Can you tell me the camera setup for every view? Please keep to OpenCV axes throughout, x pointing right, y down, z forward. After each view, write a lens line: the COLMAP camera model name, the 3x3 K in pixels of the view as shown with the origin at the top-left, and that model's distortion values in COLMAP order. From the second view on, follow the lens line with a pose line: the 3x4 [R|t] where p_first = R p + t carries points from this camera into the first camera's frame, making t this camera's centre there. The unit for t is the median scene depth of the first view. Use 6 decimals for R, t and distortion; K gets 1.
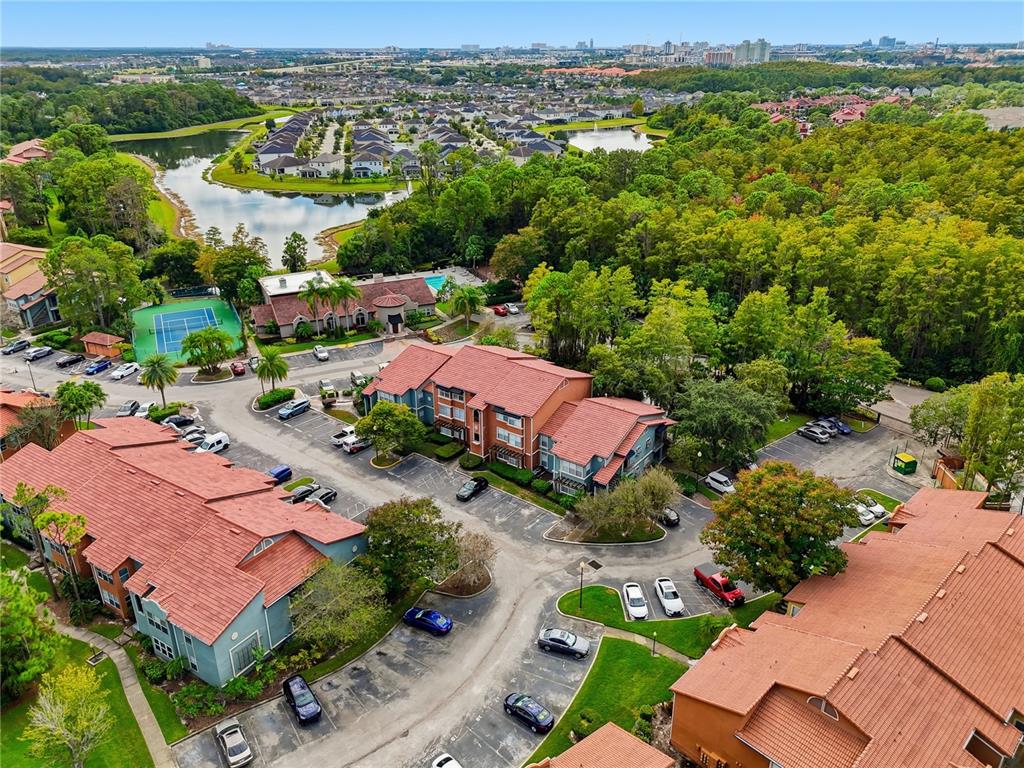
lens RADIAL K [[754.3, 0, 515.1], [0, 754.3, 380.2], [0, 0, 1]] dist [0.058305, -0.045454]
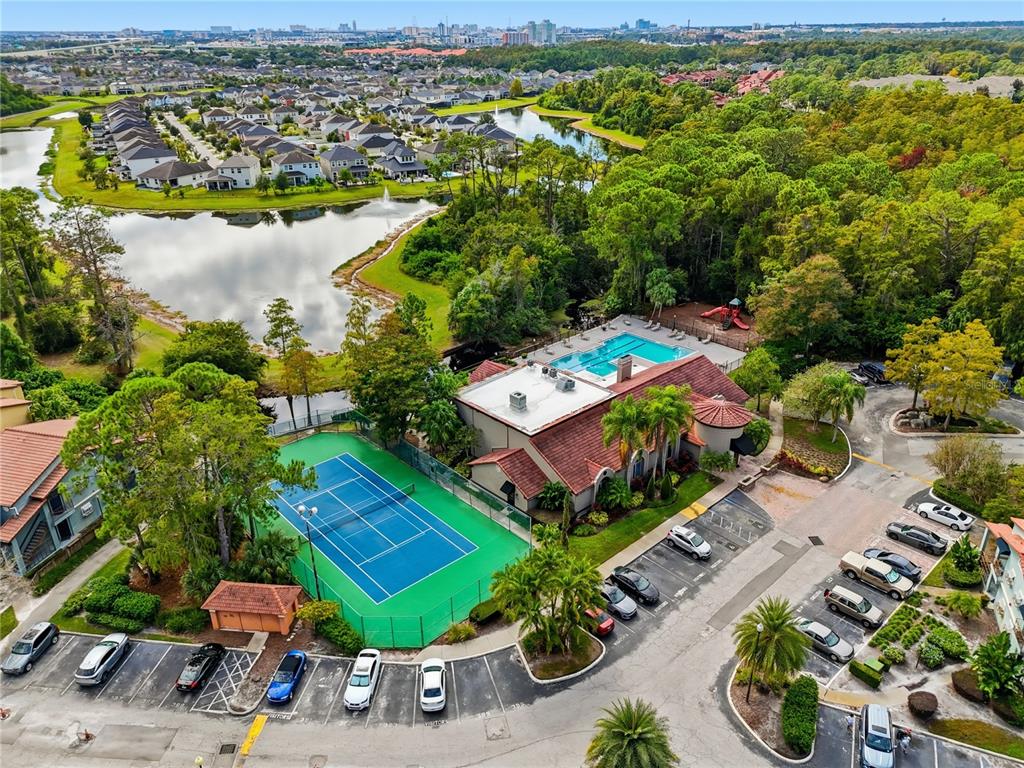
lens RADIAL K [[754.3, 0, 514.7], [0, 754.3, 379.4], [0, 0, 1]] dist [0.058305, -0.045454]
pose [[0.958242, -0.124117, 0.257618, -0.526163], [0.119737, 0.992268, 0.032685, -0.191512], [-0.259683, -0.000474, 0.965694, 0.558580]]
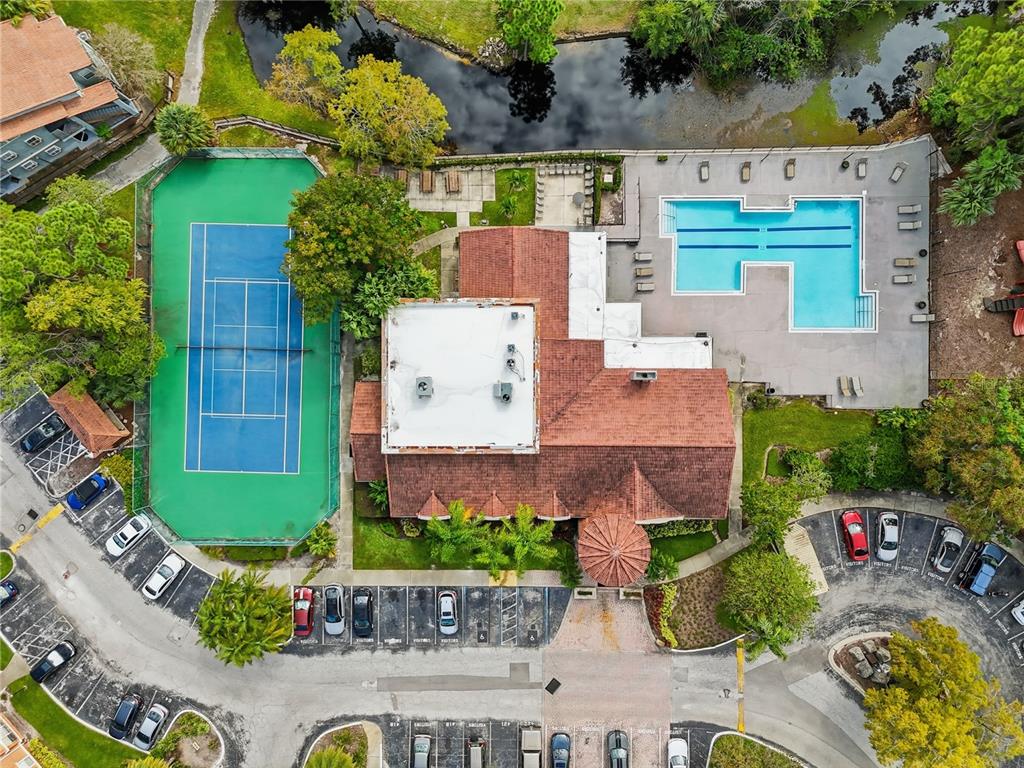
lens RADIAL K [[754.3, 0, 508.3], [0, 754.3, 392.5], [0, 0, 1]] dist [0.058305, -0.045454]
pose [[0.893951, 0.448074, -0.008977, -0.301719], [-0.167880, 0.353376, 0.920294, -0.636975], [0.415533, -0.821191, 0.391123, 0.997708]]
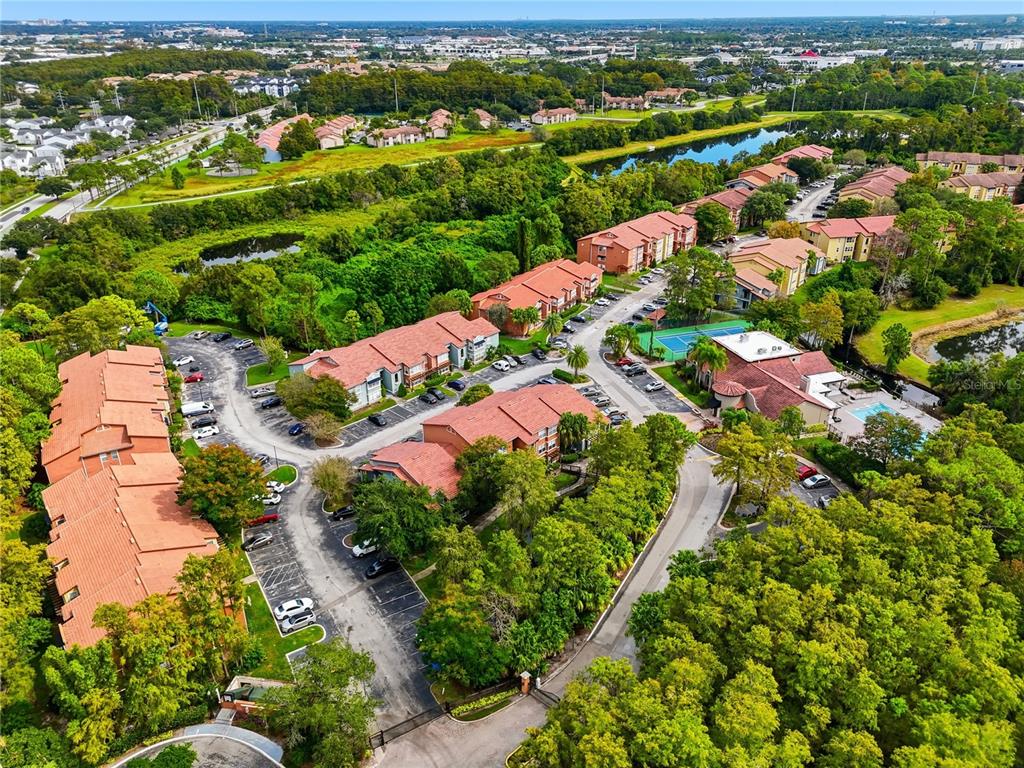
lens RADIAL K [[754.3, 0, 516.4], [0, 754.3, 382.0], [0, 0, 1]] dist [0.058305, -0.045454]
pose [[-0.131823, 0.430335, -0.892992, 0.896133], [-0.394968, 0.803454, 0.445491, -0.519956], [0.909188, 0.411430, 0.064055, 0.768079]]
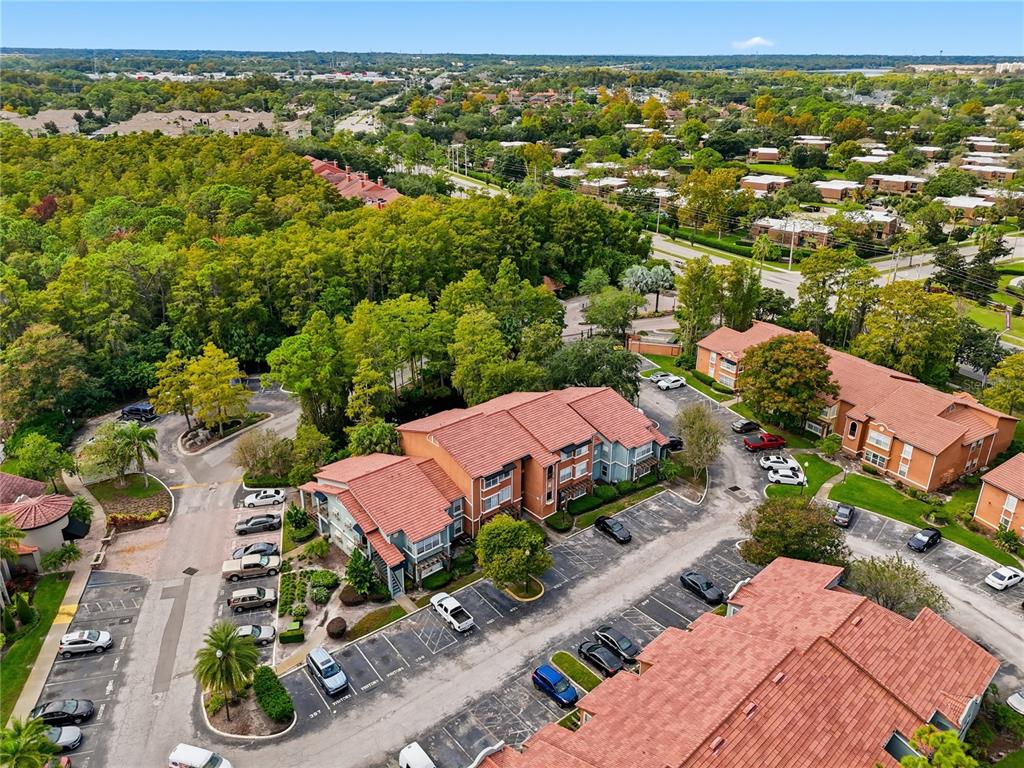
lens RADIAL K [[754.3, 0, 512.3], [0, 754.3, 387.0], [0, 0, 1]] dist [0.058305, -0.045454]
pose [[0.221054, -0.387652, 0.894908, -0.627497], [0.385297, 0.877675, 0.285014, -0.238322], [-0.895925, 0.281802, 0.343374, 0.550505]]
